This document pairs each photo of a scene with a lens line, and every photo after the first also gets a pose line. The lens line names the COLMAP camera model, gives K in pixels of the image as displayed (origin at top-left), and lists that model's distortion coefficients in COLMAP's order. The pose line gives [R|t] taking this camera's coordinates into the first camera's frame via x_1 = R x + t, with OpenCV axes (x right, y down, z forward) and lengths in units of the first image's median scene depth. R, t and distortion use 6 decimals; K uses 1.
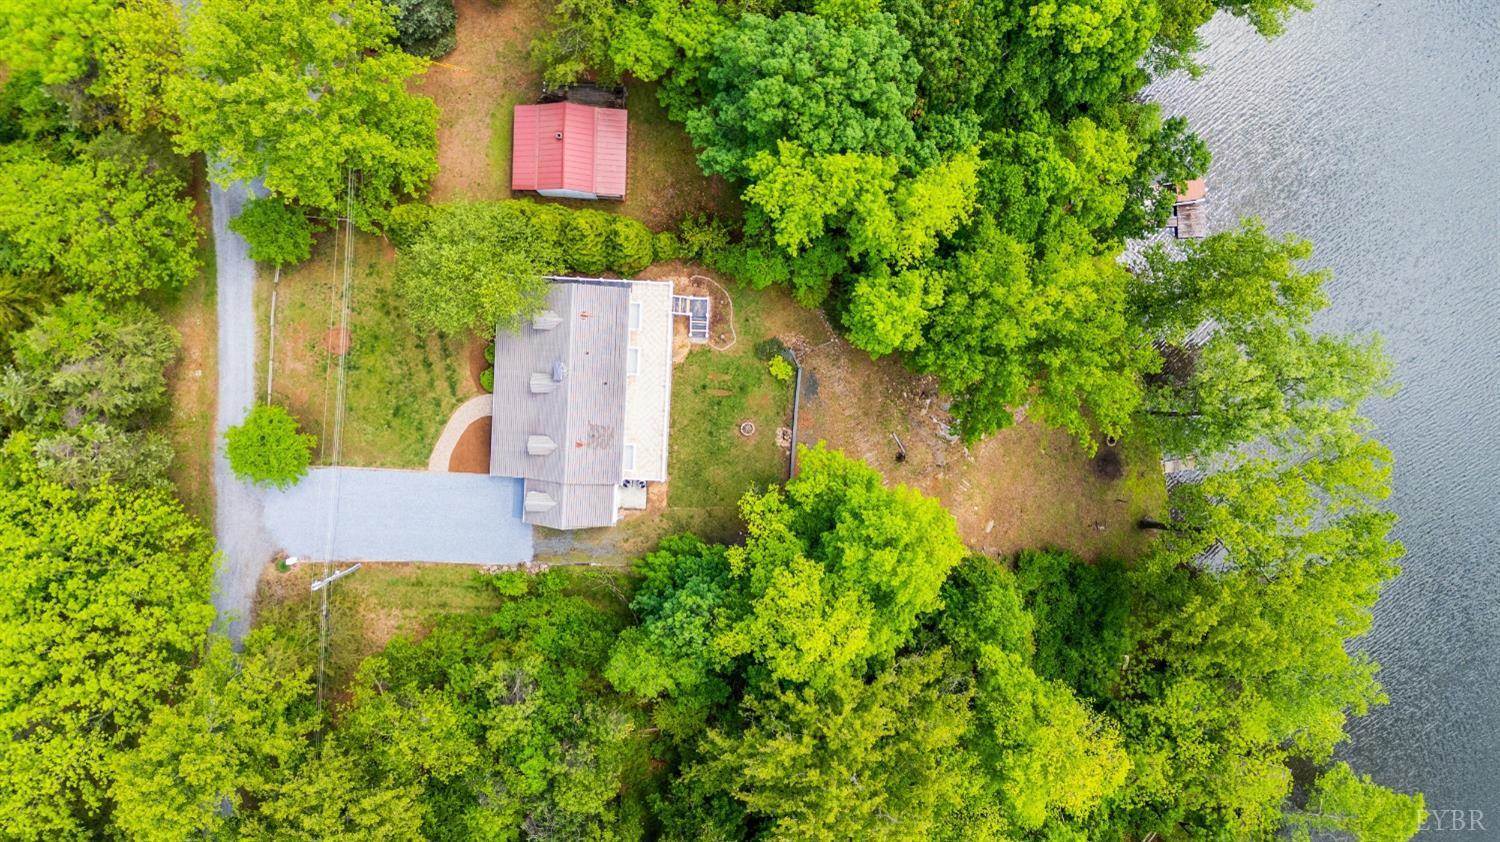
lens RADIAL K [[984.4, 0, 750.0], [0, 984.4, 421.0], [0, 0, 1]] dist [0.038549, -0.004116]
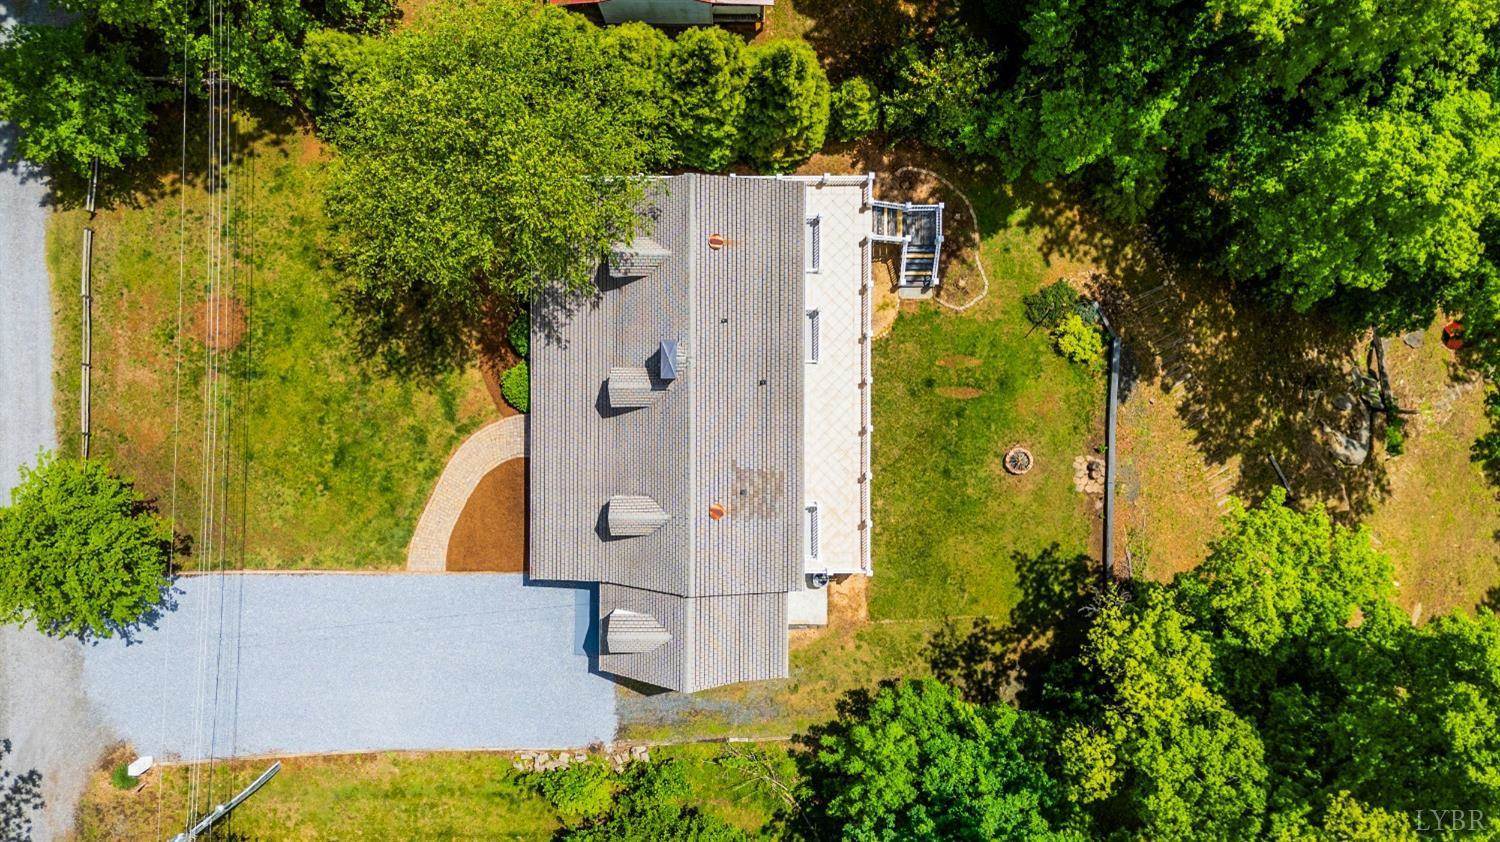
lens RADIAL K [[1045.6, 0, 725.1], [0, 1045.6, 429.0], [0, 0, 1]] dist [0.041578, -0.002353]
pose [[0.998783, -0.041946, -0.025945, -0.145870], [0.041880, 0.999118, -0.003061, -0.013933], [0.026050, 0.001970, 0.999659, 0.467111]]
